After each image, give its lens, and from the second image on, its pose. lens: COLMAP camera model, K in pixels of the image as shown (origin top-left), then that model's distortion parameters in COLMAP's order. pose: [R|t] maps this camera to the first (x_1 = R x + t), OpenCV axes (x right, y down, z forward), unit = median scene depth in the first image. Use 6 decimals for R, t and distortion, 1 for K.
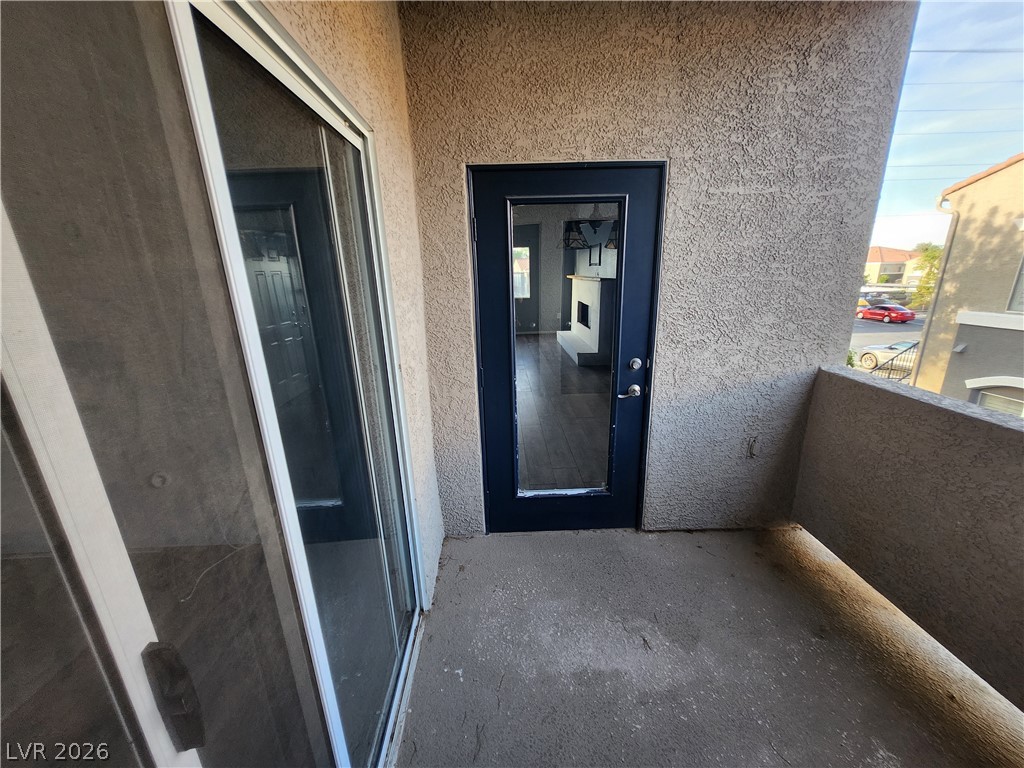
lens RADIAL K [[404.4, 0, 508.3], [0, 404.4, 390.0], [0, 0, 1]] dist [-0.004228, 0.002336]
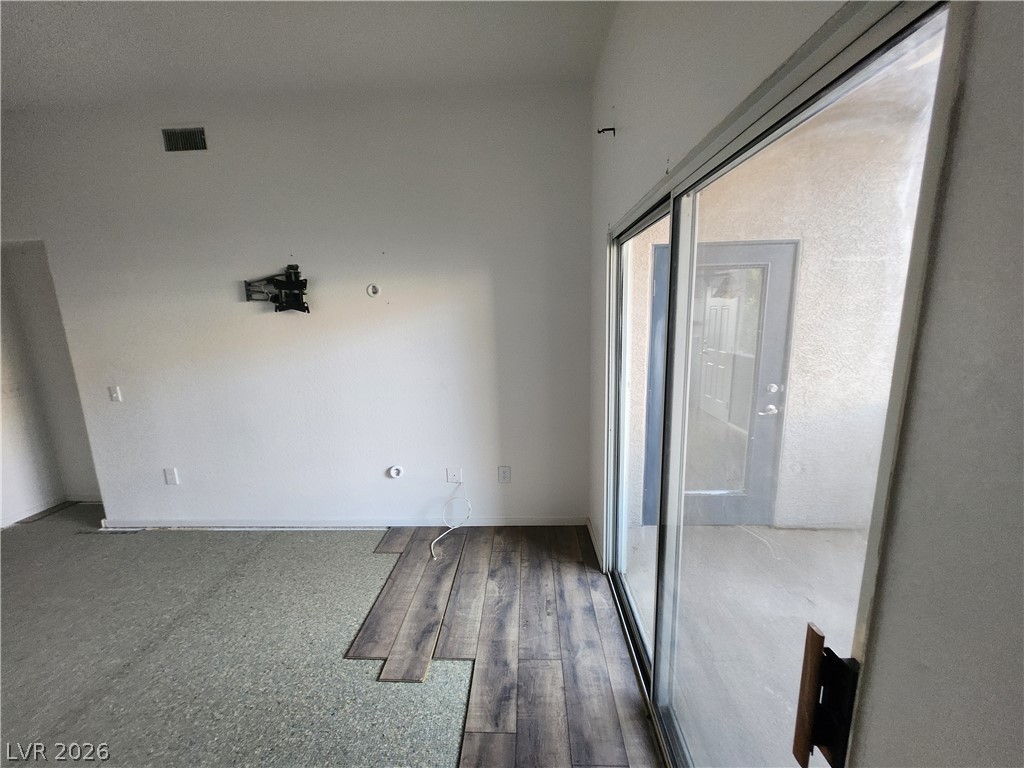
lens RADIAL K [[404.4, 0, 504.6], [0, 404.4, 388.3], [0, 0, 1]] dist [-0.004228, 0.002336]
pose [[0.997568, 0.013242, -0.068428, -0.471951], [-0.019925, 0.994995, -0.097917, 0.082185], [0.066789, 0.099043, 0.992839, -0.347040]]
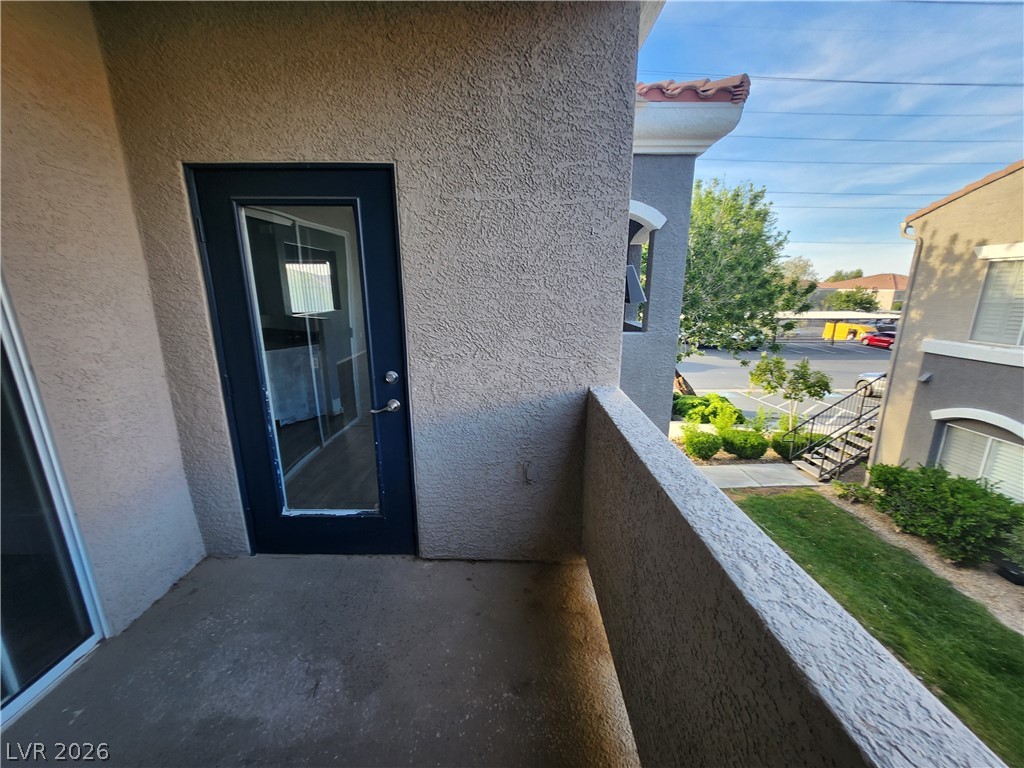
lens RADIAL K [[404.4, 0, 514.8], [0, 404.4, 386.9], [0, 0, 1]] dist [-0.004228, 0.002336]
pose [[0.999116, 0.035311, -0.022816, 0.665901], [-0.036291, 0.998371, -0.044035, -0.012021], [0.021224, 0.044824, 0.998769, 0.077601]]
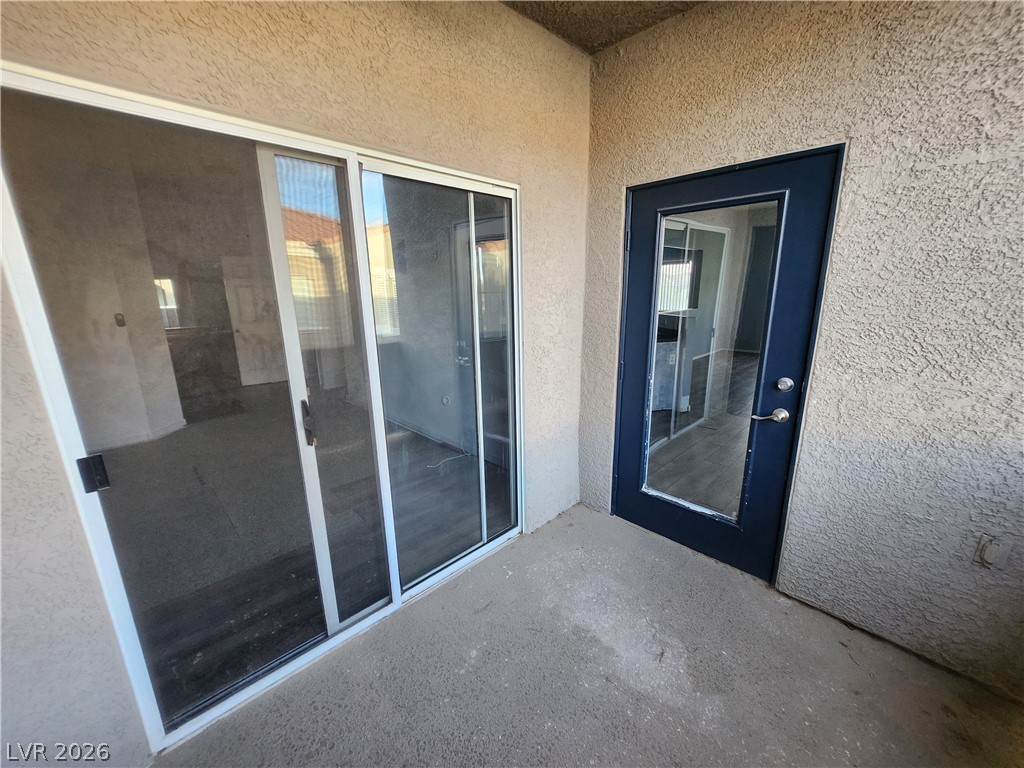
lens RADIAL K [[404.4, 0, 506.5], [0, 404.4, 387.6], [0, 0, 1]] dist [-0.004228, 0.002336]
pose [[0.672361, 0.190897, -0.715185, 0.567778], [-0.209387, 0.975762, 0.063602, 0.011378], [0.709992, 0.106987, 0.696035, -0.007359]]
